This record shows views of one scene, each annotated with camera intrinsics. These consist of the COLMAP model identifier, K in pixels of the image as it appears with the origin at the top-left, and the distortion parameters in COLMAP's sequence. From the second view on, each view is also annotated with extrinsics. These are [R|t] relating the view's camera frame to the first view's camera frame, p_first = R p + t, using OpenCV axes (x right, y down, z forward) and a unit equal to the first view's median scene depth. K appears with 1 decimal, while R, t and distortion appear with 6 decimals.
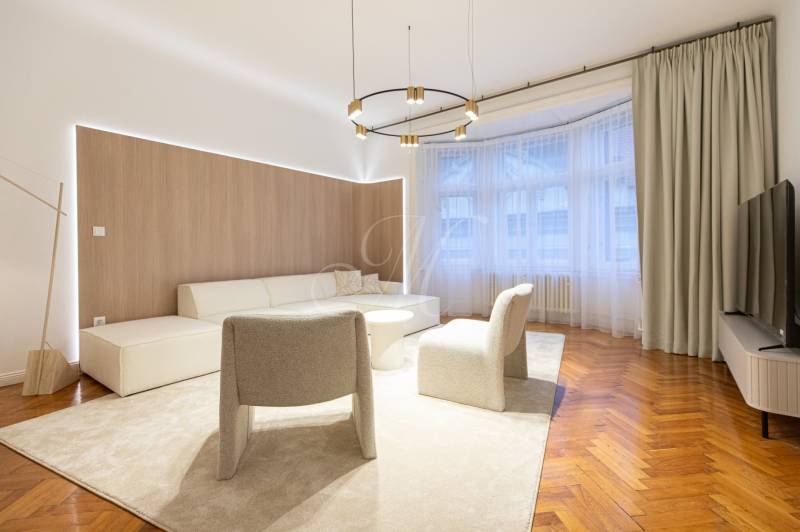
lens RADIAL K [[364.7, 0, 399.9], [0, 364.7, 246.5], [0, 0, 1]] dist [0.001276, -0.000032]
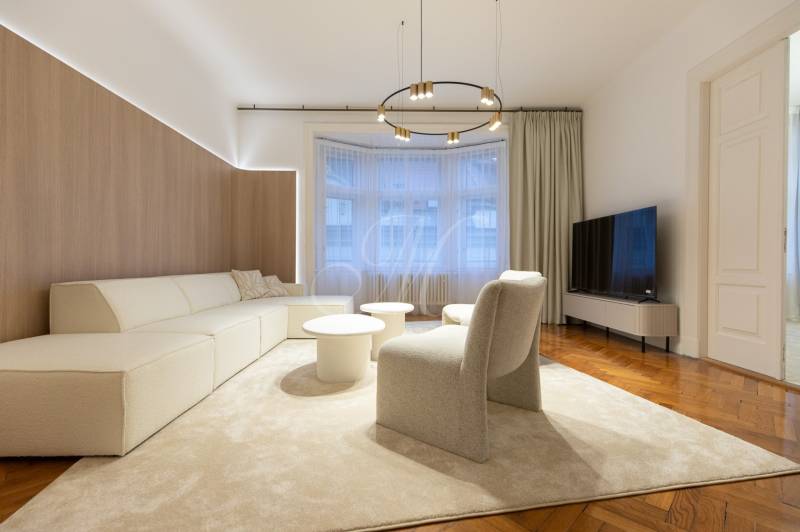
lens RADIAL K [[364.6, 0, 400.0], [0, 364.6, 266.0], [0, 0, 1]] dist [0.001014, -0.000492]
pose [[0.788092, 0.010357, 0.615470, -0.395940], [-0.017196, 0.999839, 0.005194, 0.047369], [-0.615317, -0.014677, 0.788143, 0.133557]]
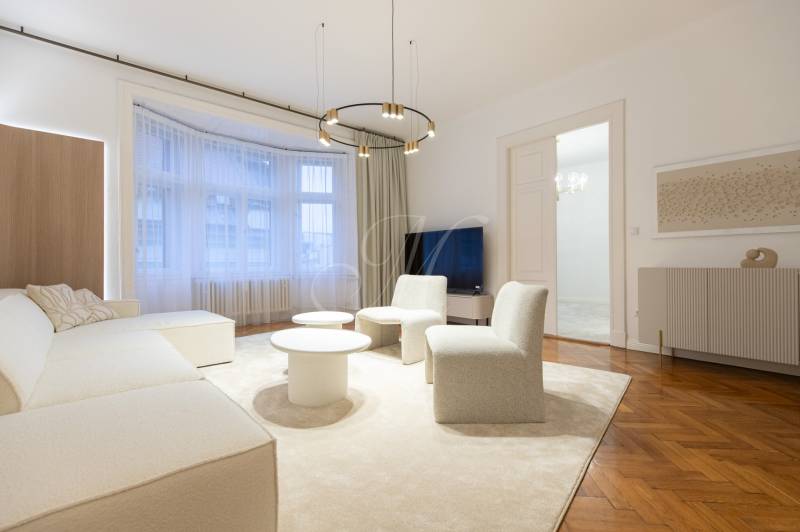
lens RADIAL K [[357.8, 0, 401.3], [0, 357.8, 262.5], [0, 0, 1]] dist [0.002876, 0.000069]
pose [[0.207115, 0.012643, 0.978235, -0.578708], [-0.004920, 0.999917, -0.011882, 0.037851], [-0.978304, -0.002352, 0.207160, 0.394962]]
